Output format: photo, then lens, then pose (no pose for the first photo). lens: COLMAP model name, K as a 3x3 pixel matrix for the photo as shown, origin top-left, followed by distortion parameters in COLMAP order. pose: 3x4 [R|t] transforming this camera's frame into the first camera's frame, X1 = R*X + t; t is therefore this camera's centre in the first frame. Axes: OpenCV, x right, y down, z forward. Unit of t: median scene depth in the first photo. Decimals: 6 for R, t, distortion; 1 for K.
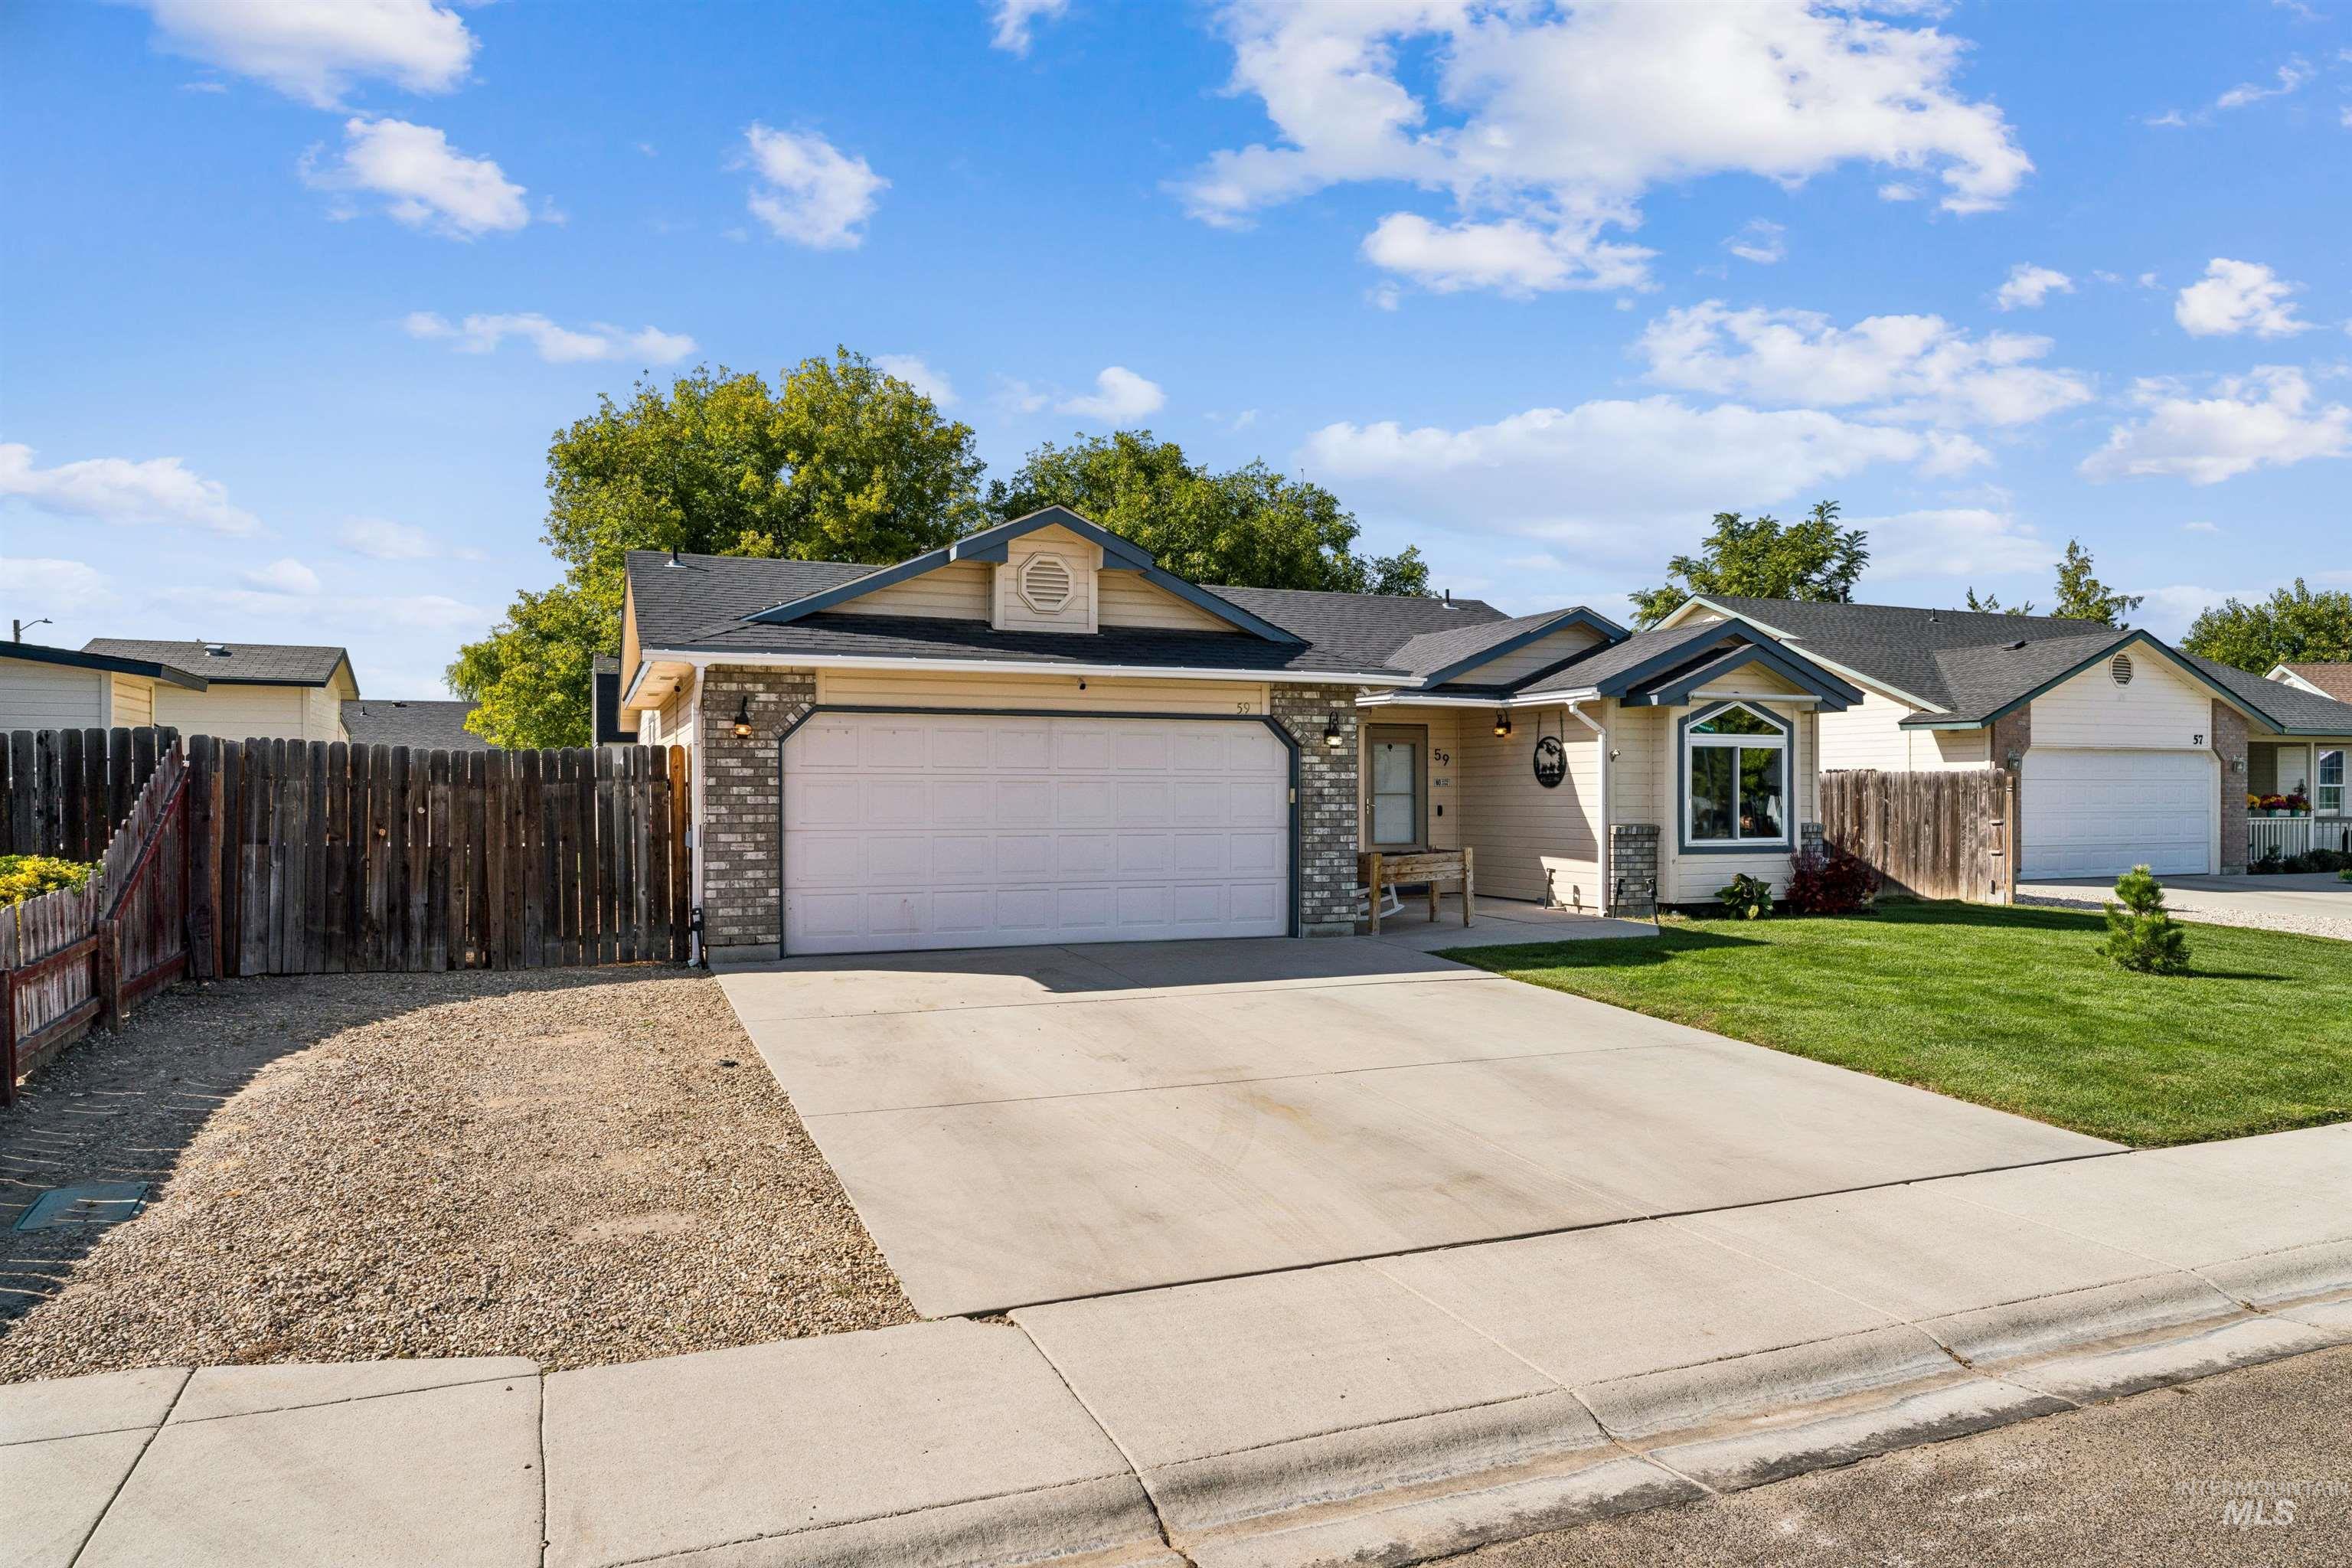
lens RADIAL K [[1473.9, 0, 1176.0], [0, 1473.9, 784.0], [0, 0, 1]] dist [0.000149, -0.000022]
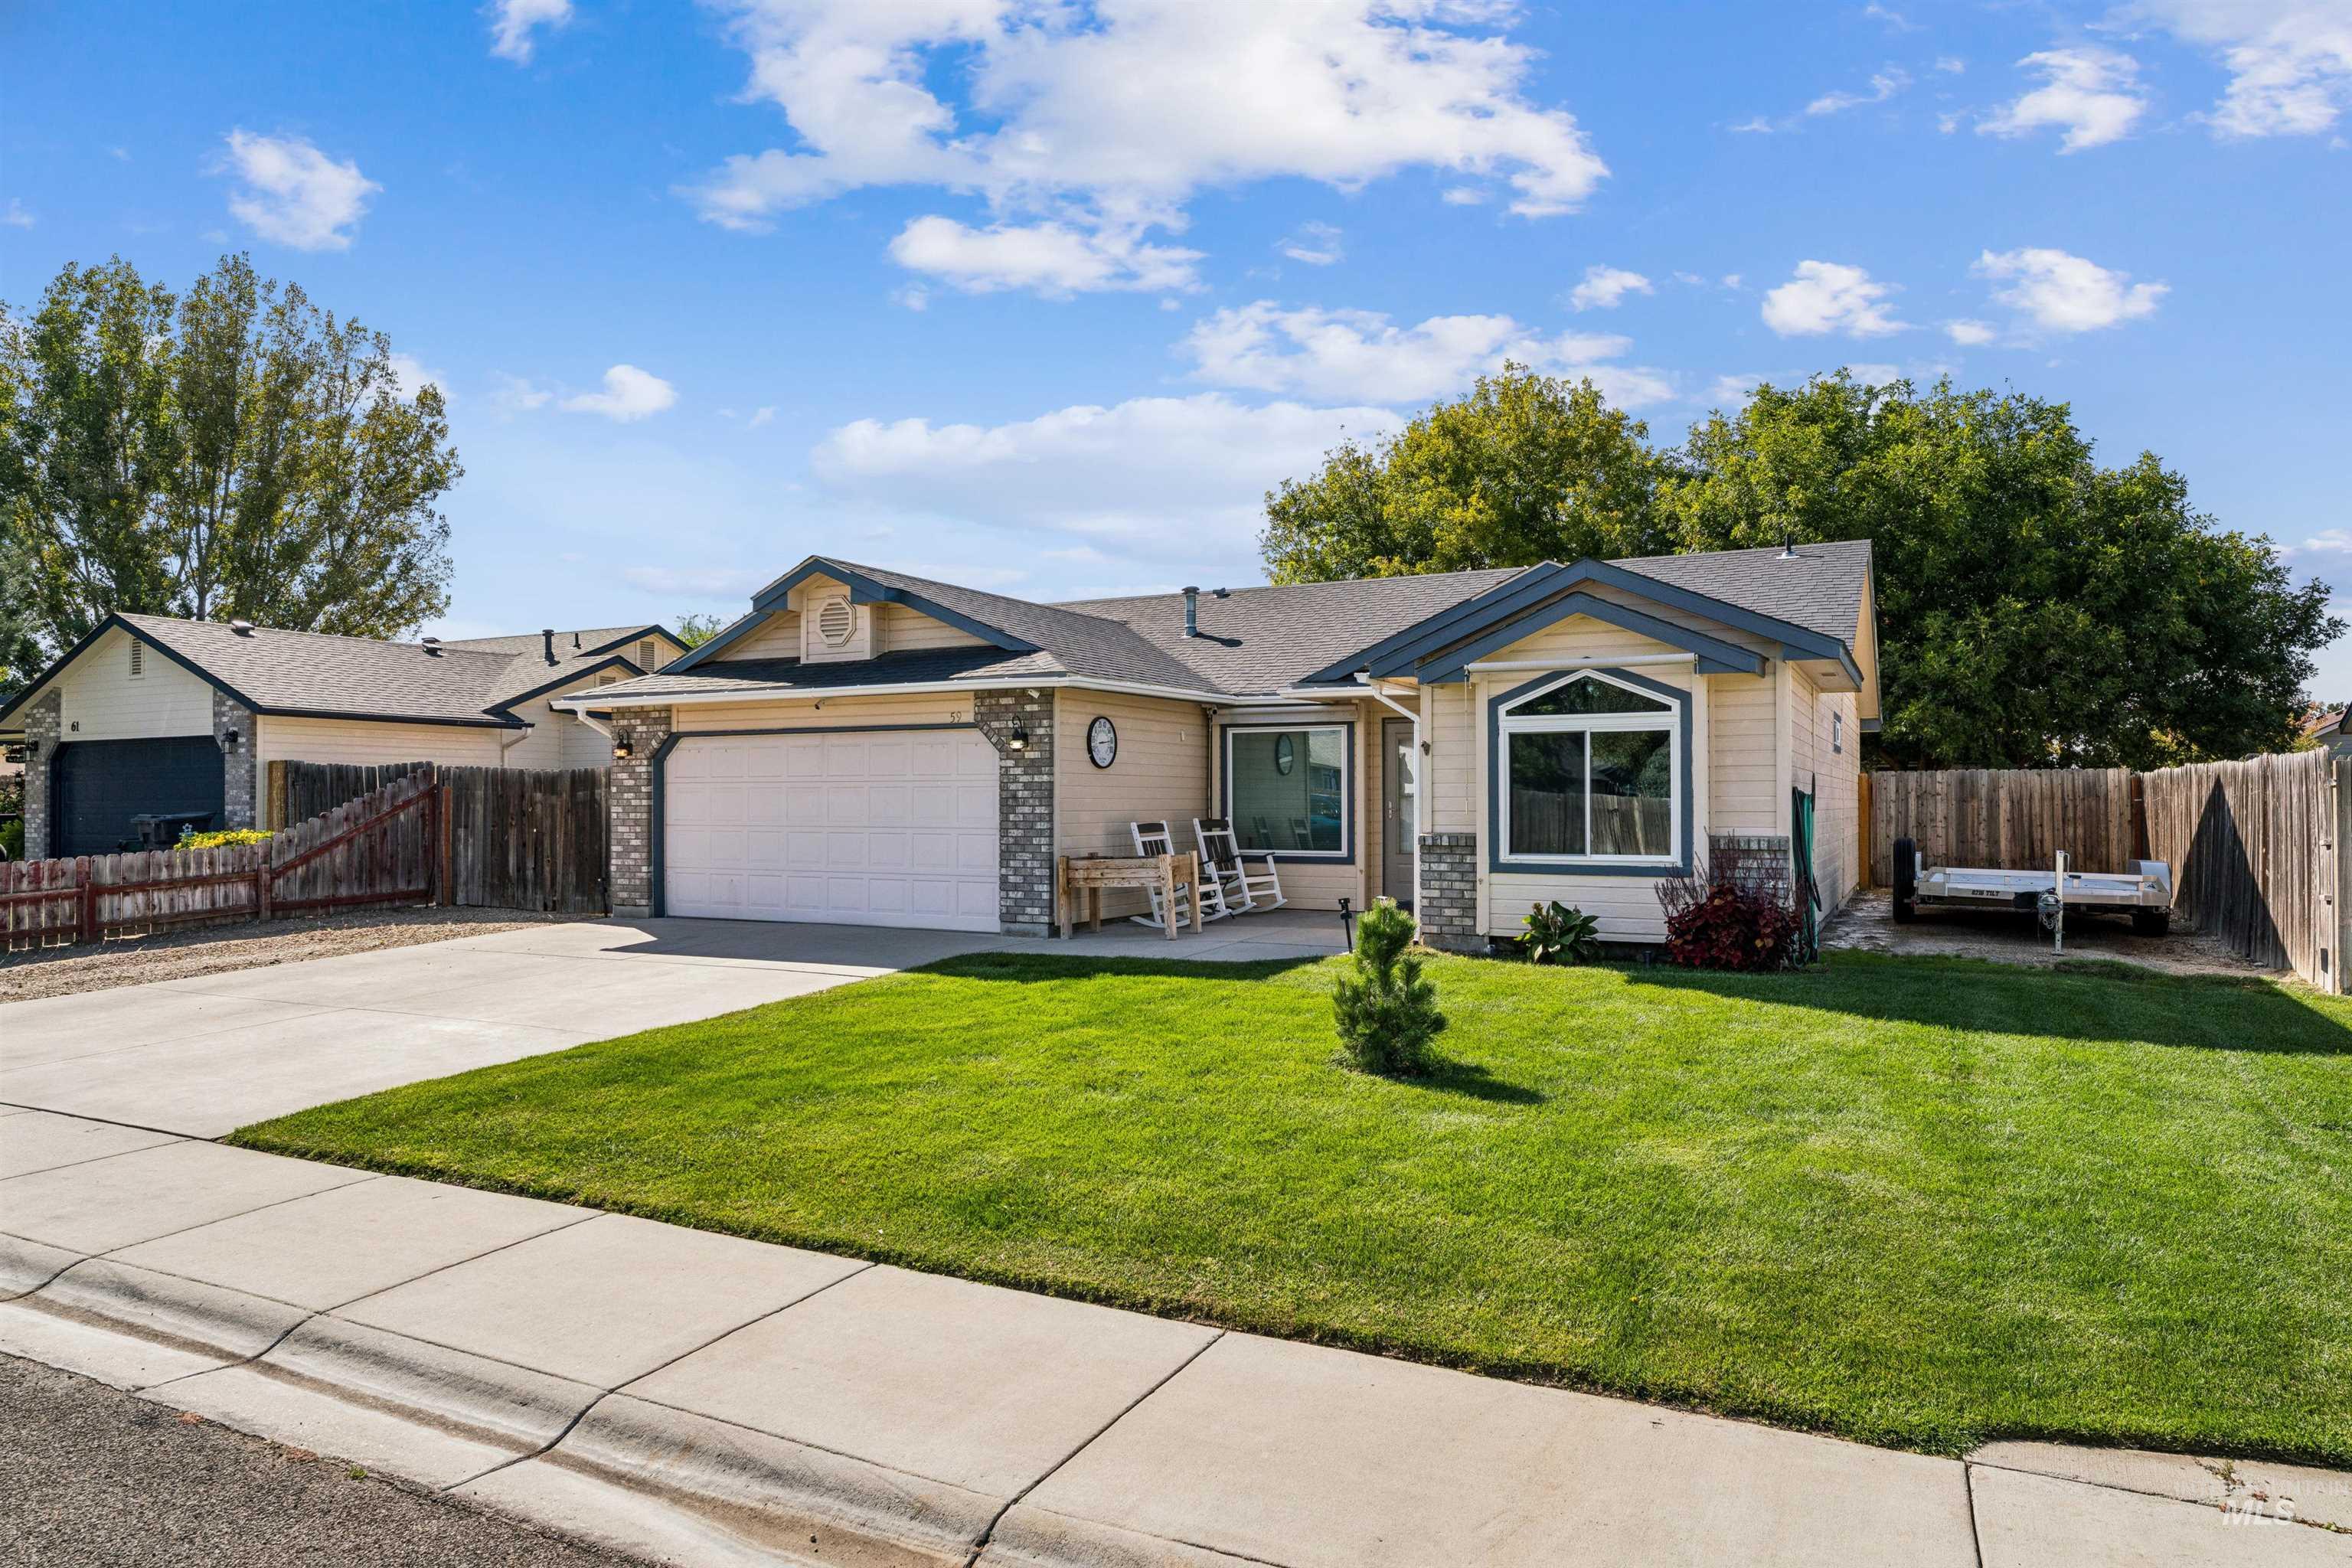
lens RADIAL K [[1443.3, 0, 1176.0], [0, 1443.3, 784.0], [0, 0, 1]] dist [-0.004578, -0.001286]
pose [[0.644004, -0.010731, -0.764947, 0.938087], [0.007159, 0.999942, -0.008000, 0.006793], [0.764989, -0.000324, 0.644044, 0.438370]]
